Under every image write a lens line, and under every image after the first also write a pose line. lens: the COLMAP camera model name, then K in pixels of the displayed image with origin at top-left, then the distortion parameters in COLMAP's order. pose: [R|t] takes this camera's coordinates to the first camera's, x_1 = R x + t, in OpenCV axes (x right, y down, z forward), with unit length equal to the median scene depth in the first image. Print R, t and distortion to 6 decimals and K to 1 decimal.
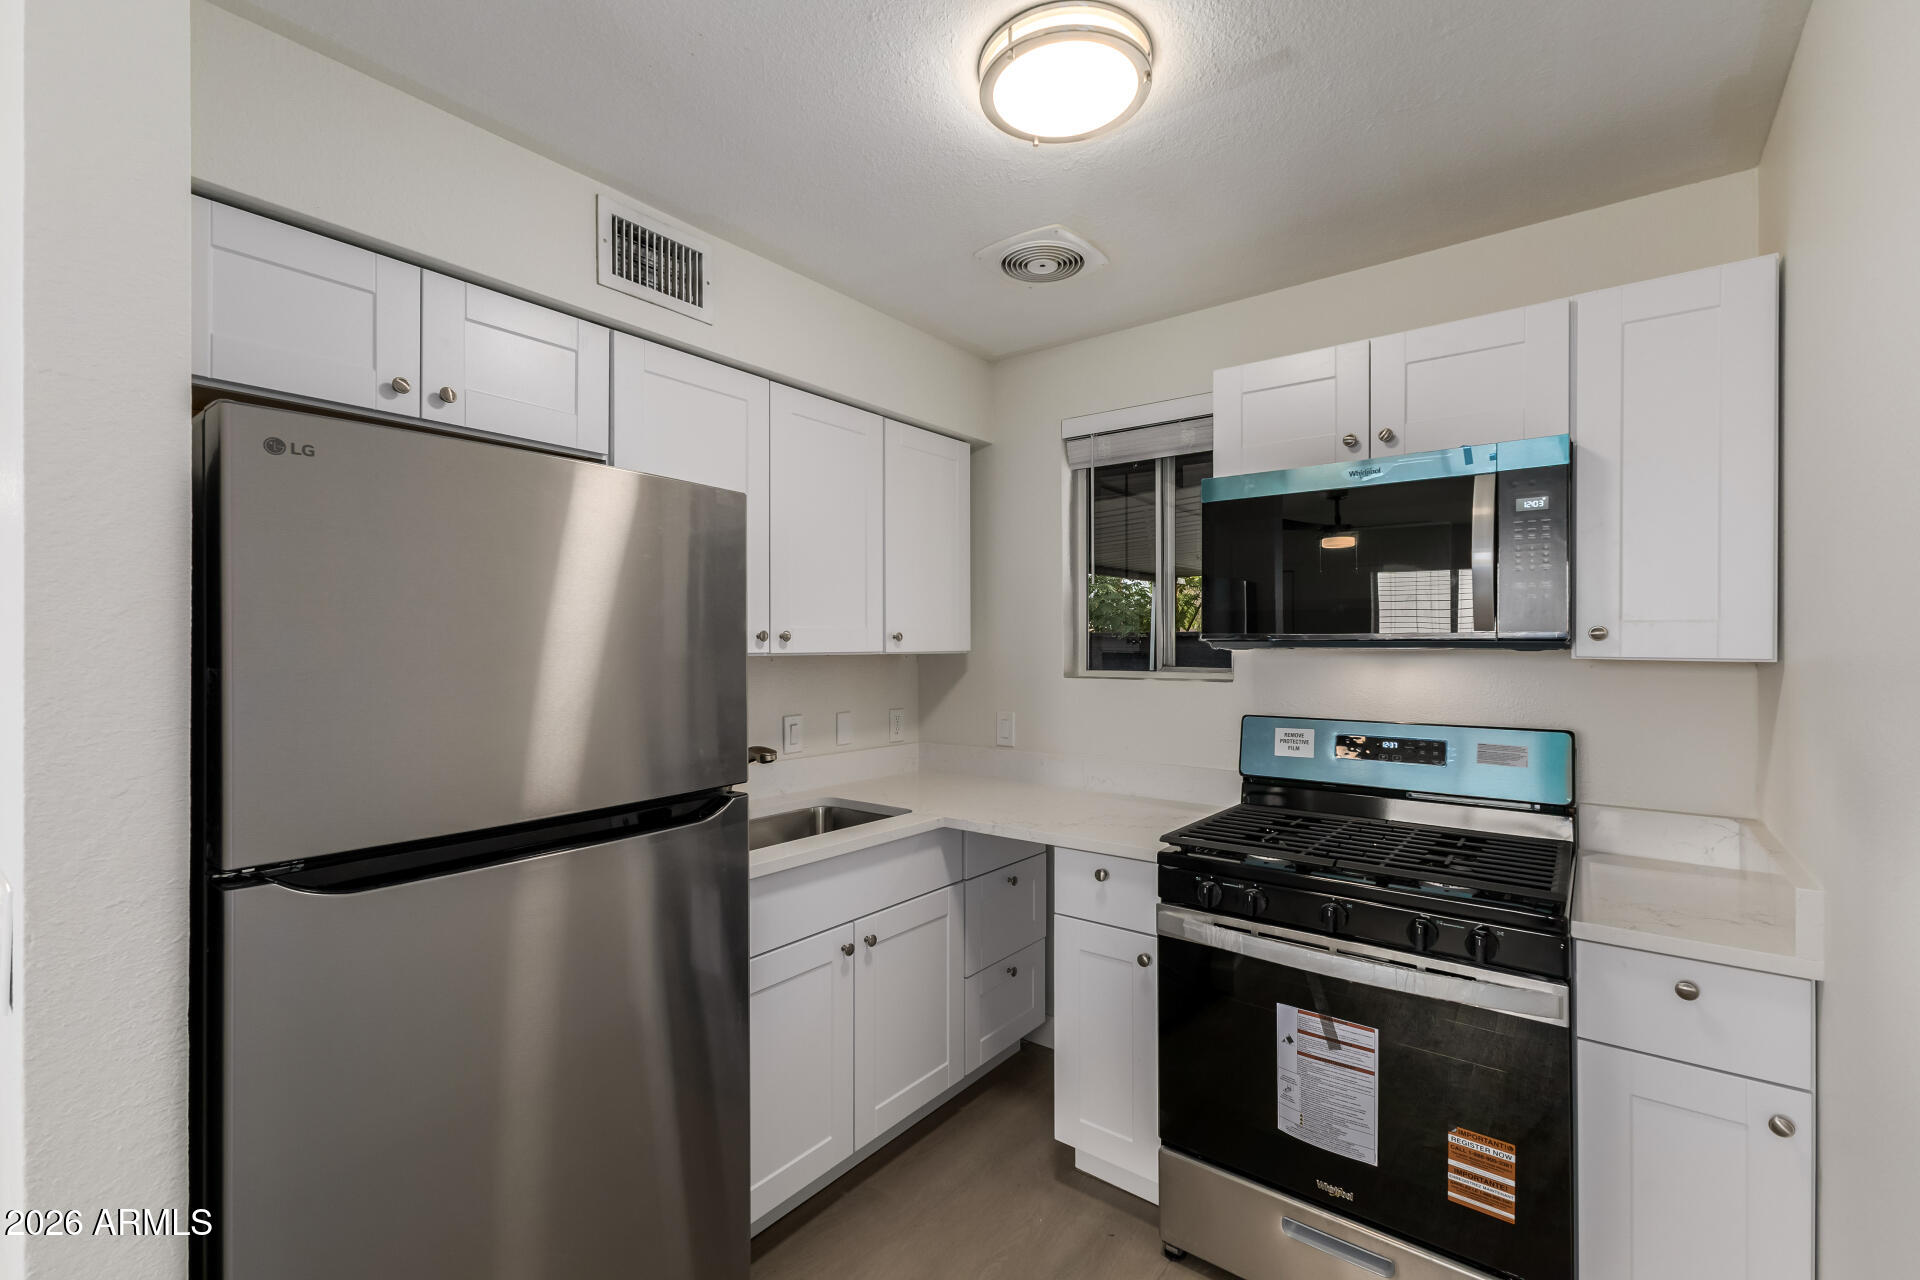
lens RADIAL K [[834.7, 0, 965.9], [0, 834.7, 640.0], [0, 0, 1]] dist [0.015824, -0.005941]
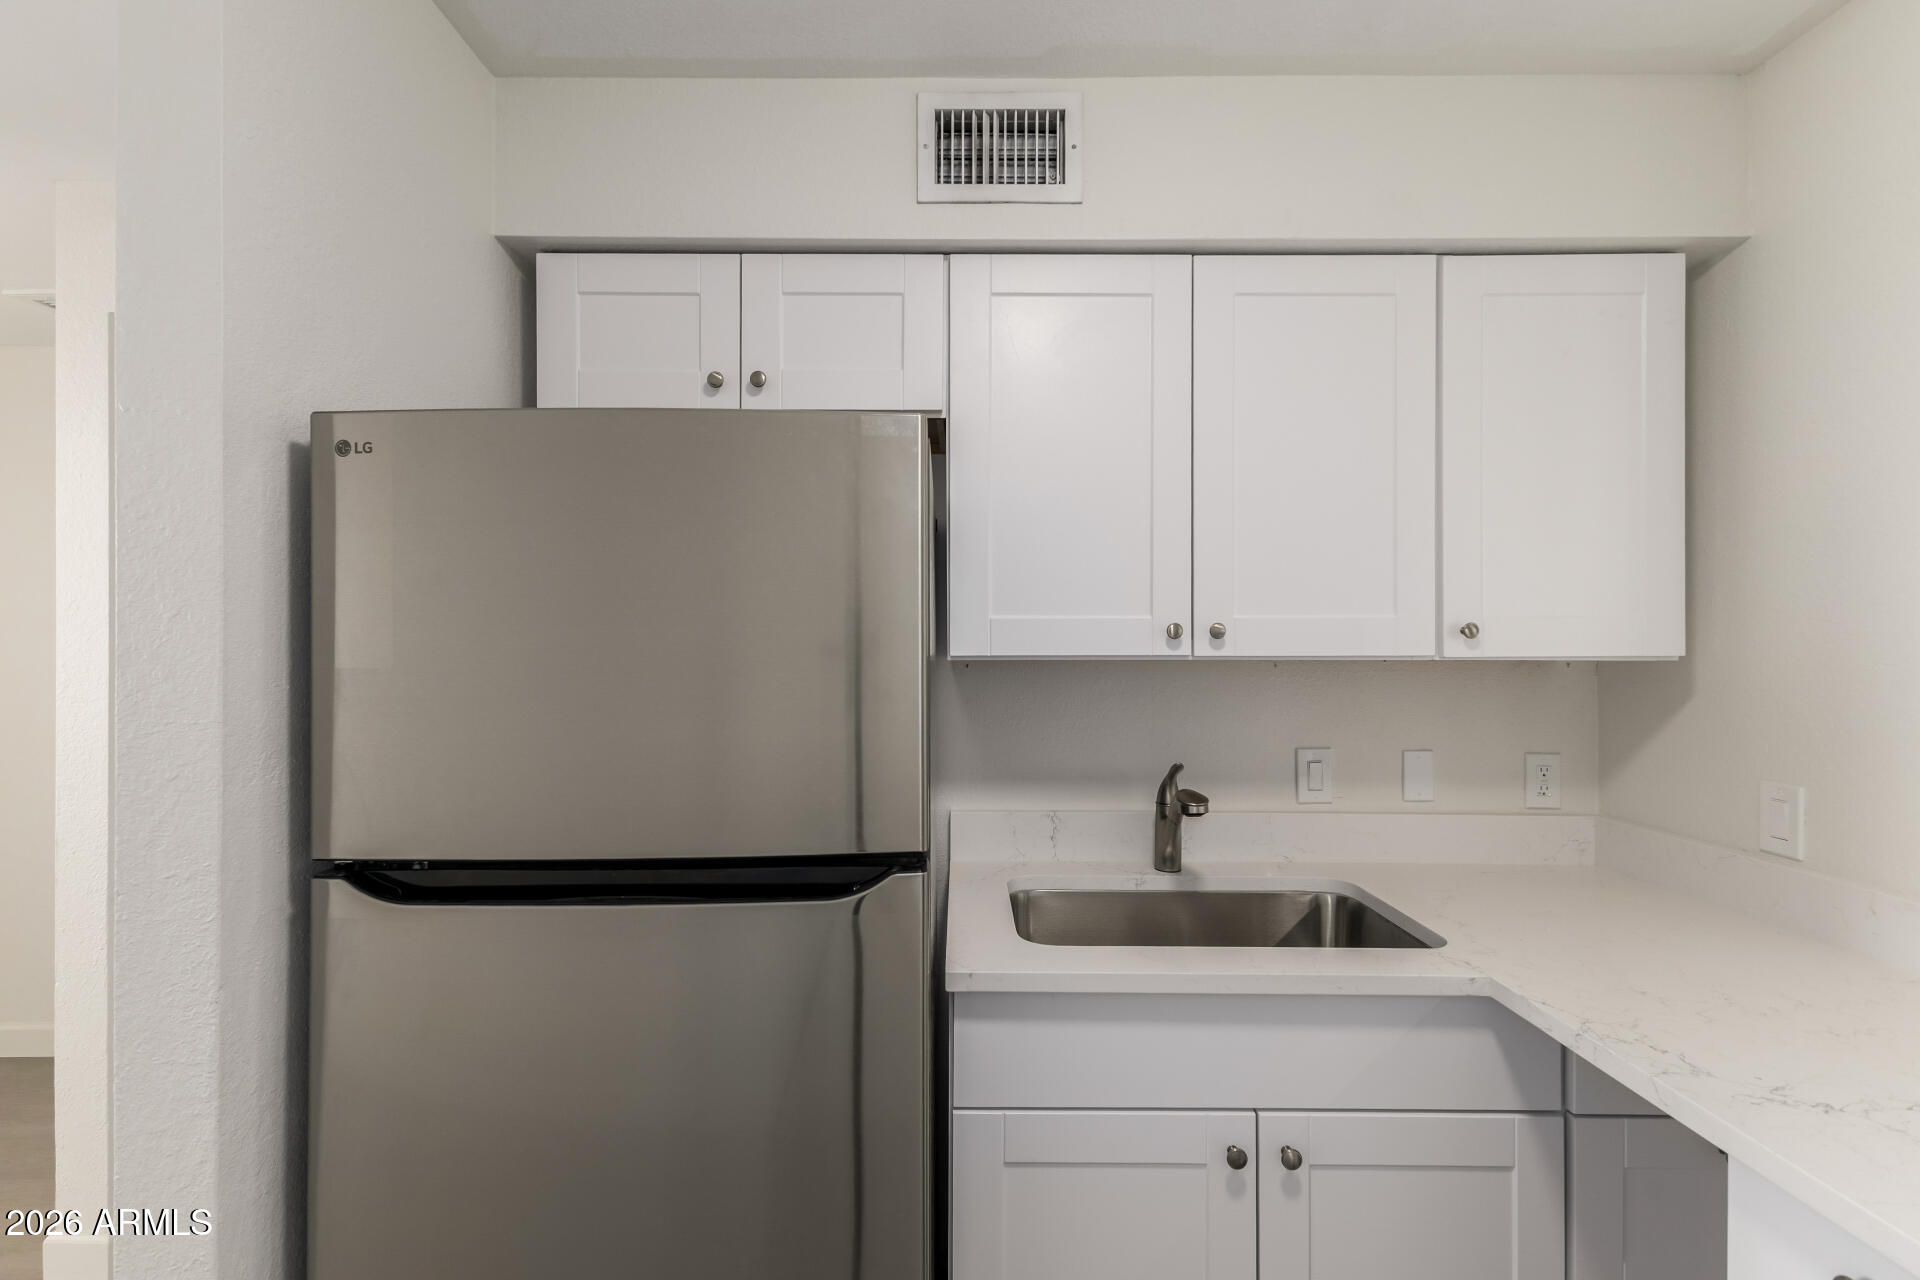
lens RADIAL K [[834.7, 0, 965.9], [0, 834.7, 640.0], [0, 0, 1]] dist [0.015824, -0.005941]
pose [[0.605818, -0.000805, -0.795603, 0.209923], [0.003833, 0.999991, 0.001906, 0.000690], [0.795594, -0.004204, 0.605816, 0.470584]]
